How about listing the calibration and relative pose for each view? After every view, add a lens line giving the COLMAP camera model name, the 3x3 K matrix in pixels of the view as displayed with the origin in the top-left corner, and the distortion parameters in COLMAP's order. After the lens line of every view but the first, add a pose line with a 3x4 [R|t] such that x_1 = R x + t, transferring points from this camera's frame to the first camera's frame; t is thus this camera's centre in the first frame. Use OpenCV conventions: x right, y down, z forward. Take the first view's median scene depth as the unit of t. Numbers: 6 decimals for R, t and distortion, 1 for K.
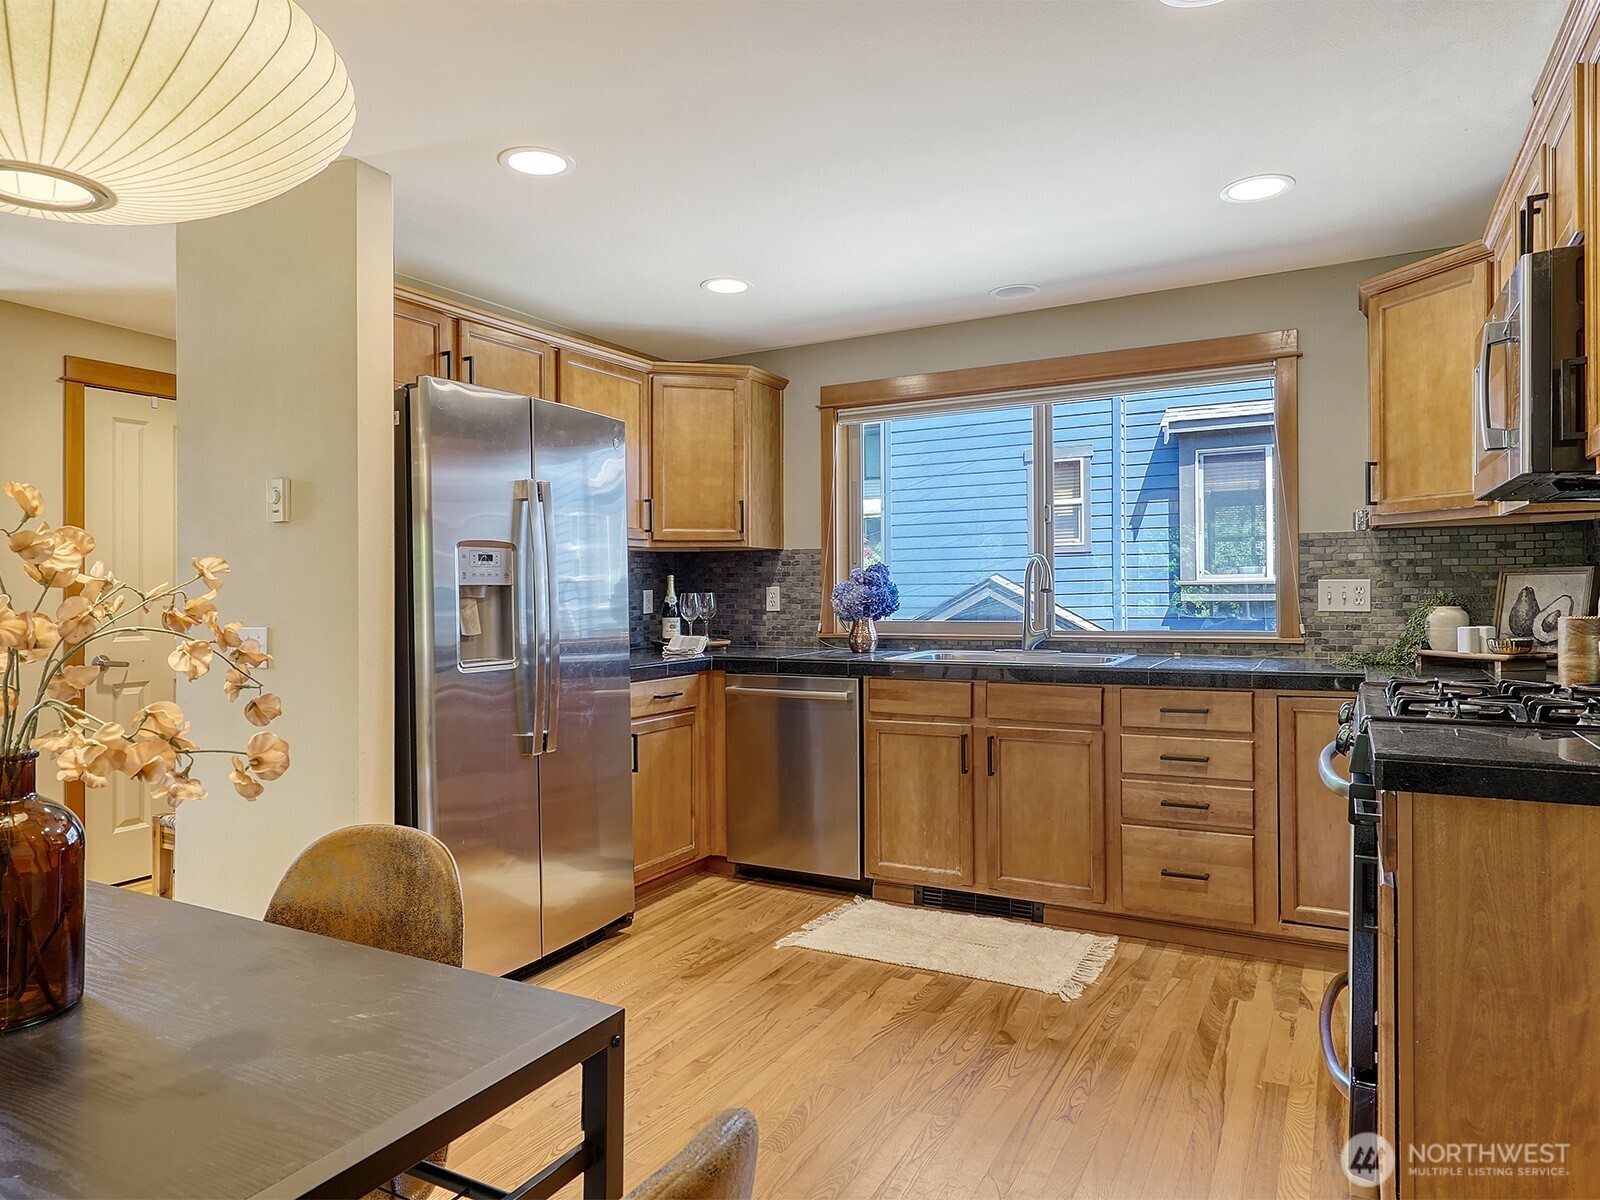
lens RADIAL K [[1037.5, 0, 775.9], [0, 1037.5, 578.1], [0, 0, 1]] dist [0.000345, 0.006774]
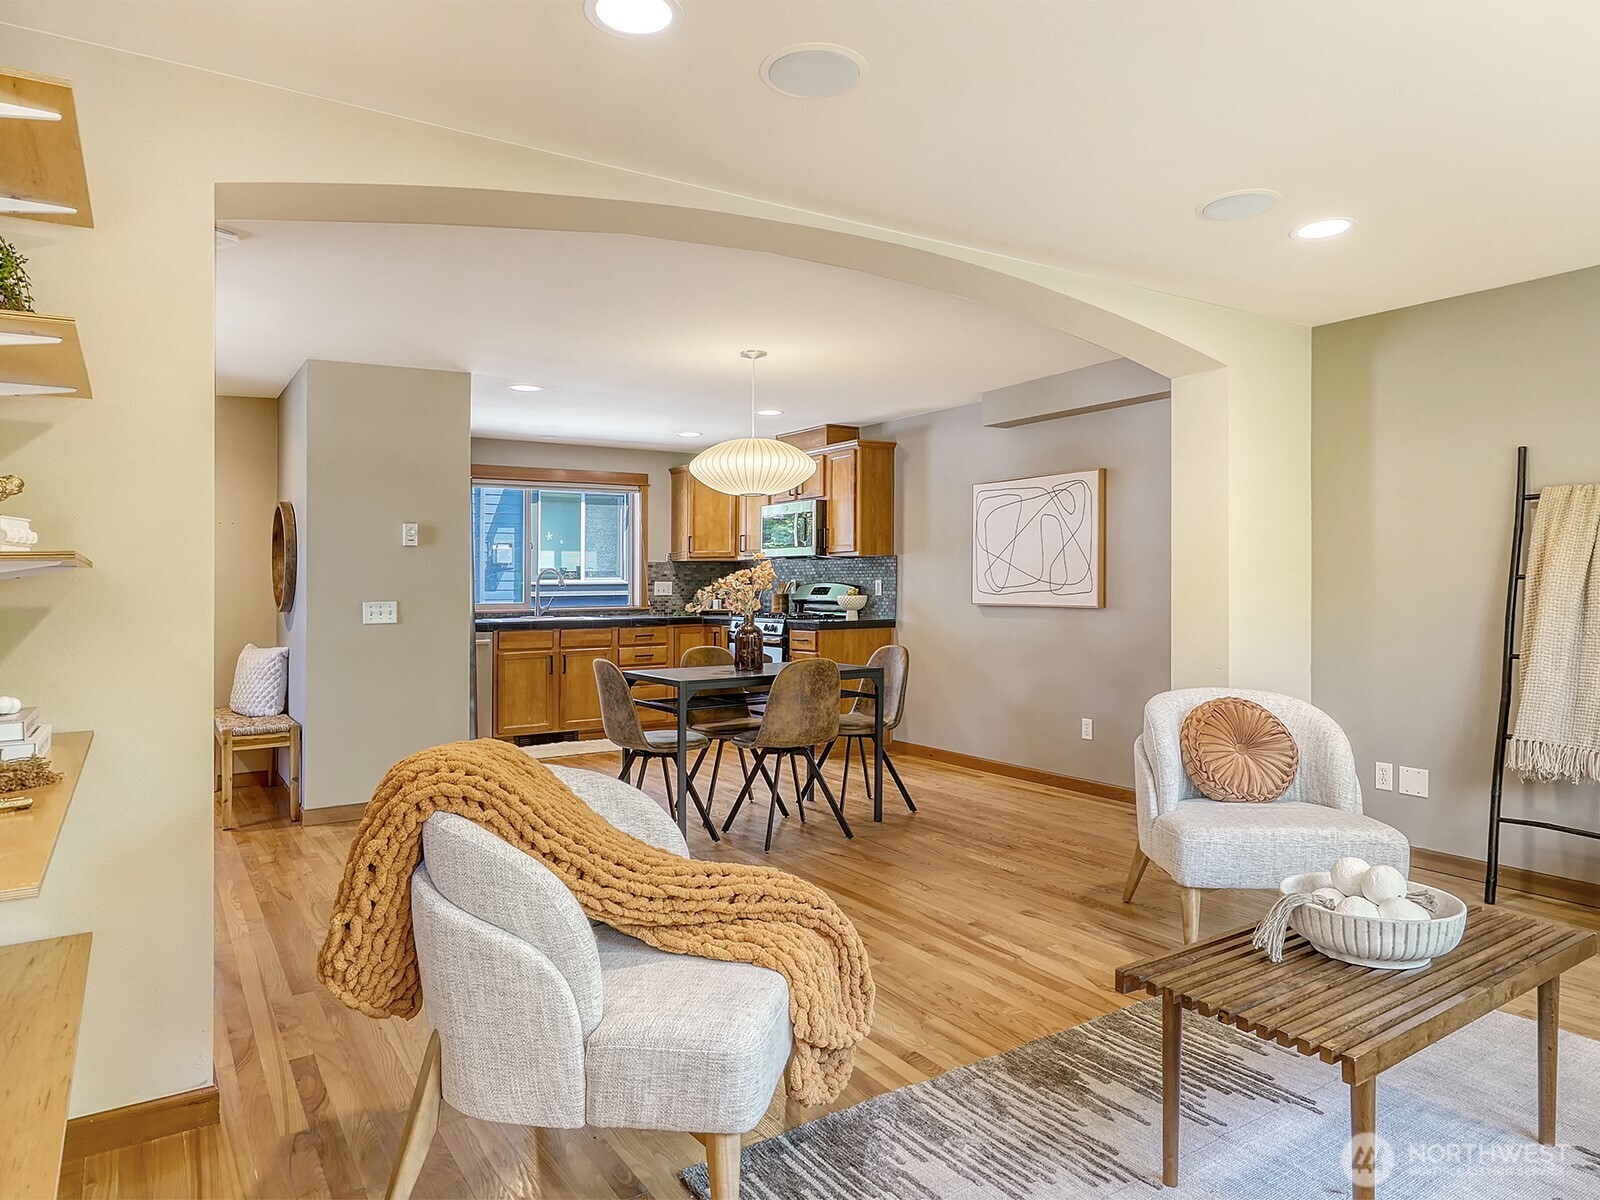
lens RADIAL K [[1037.5, 0, 846.7], [0, 1037.5, 552.1], [0, 0, 1]] dist [0.000345, 0.006774]
pose [[0.441889, 0.036131, 0.896342, -1.415727], [-0.008732, 0.999314, -0.035977, 0.015053], [-0.897027, 0.008071, 0.441901, -0.438818]]
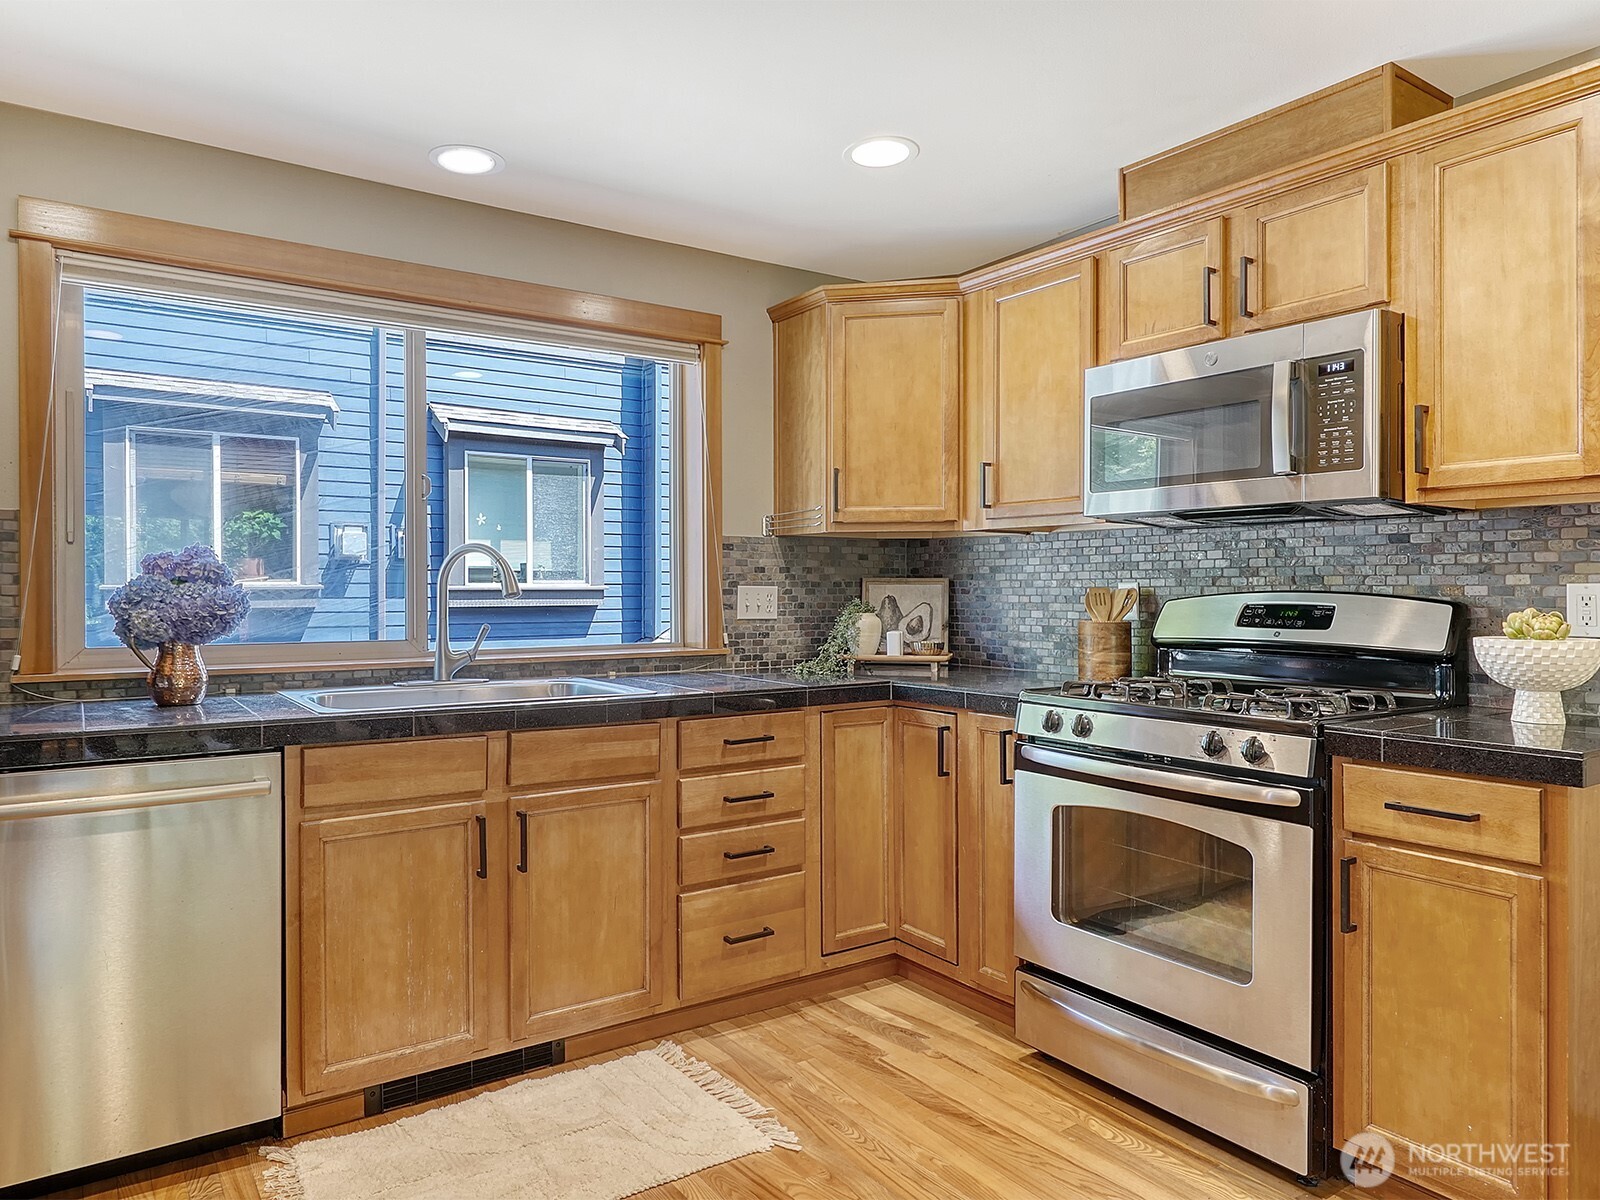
lens RADIAL K [[1037.5, 0, 768.6], [0, 1037.5, 602.0], [0, 0, 1]] dist [0.000345, 0.006774]
pose [[0.450824, 0.002854, 0.892608, -0.313923], [-0.016843, 0.999844, 0.005310, 0.010745], [-0.892454, -0.017428, 0.450802, 0.554217]]
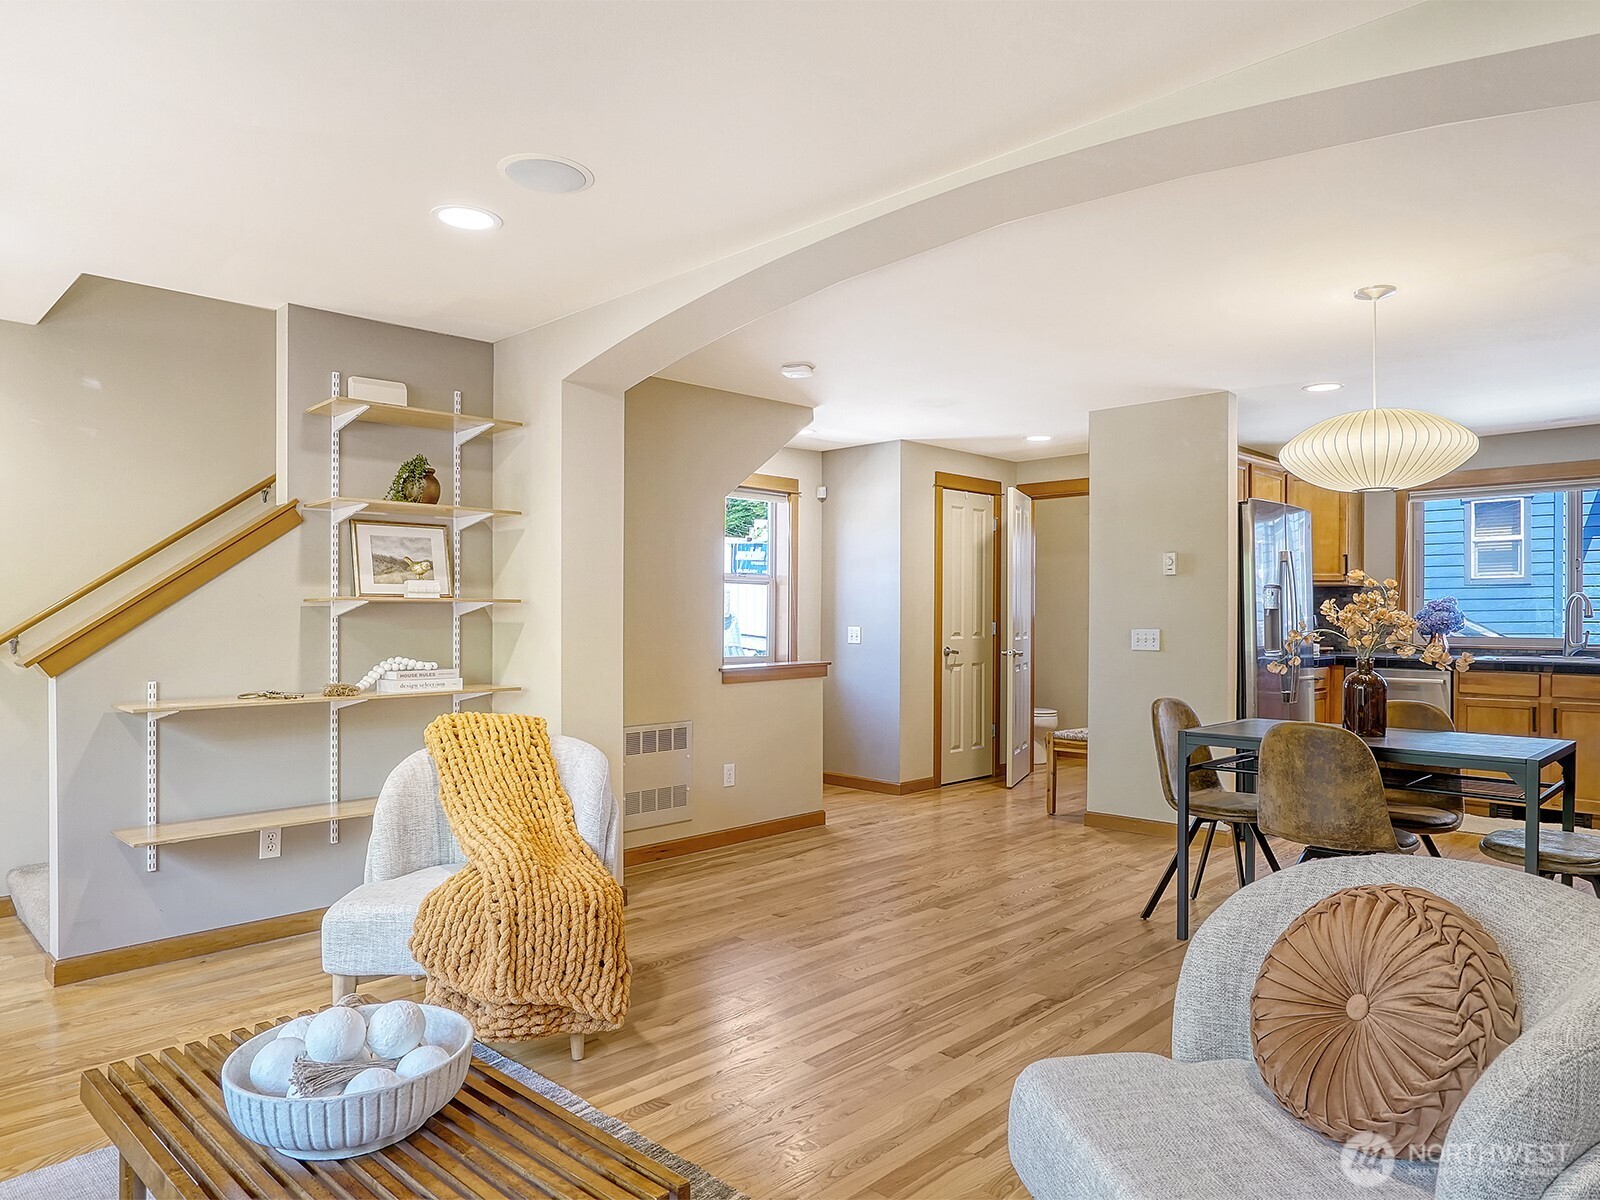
lens RADIAL K [[1037.5, 0, 836.2], [0, 1037.5, 623.9], [0, 0, 1]] dist [0.000345, 0.006774]
pose [[0.971424, 0.016255, -0.236794, -0.481499], [-0.011046, 0.999667, 0.023309, -0.000978], [0.237094, -0.020027, 0.971280, -0.793398]]
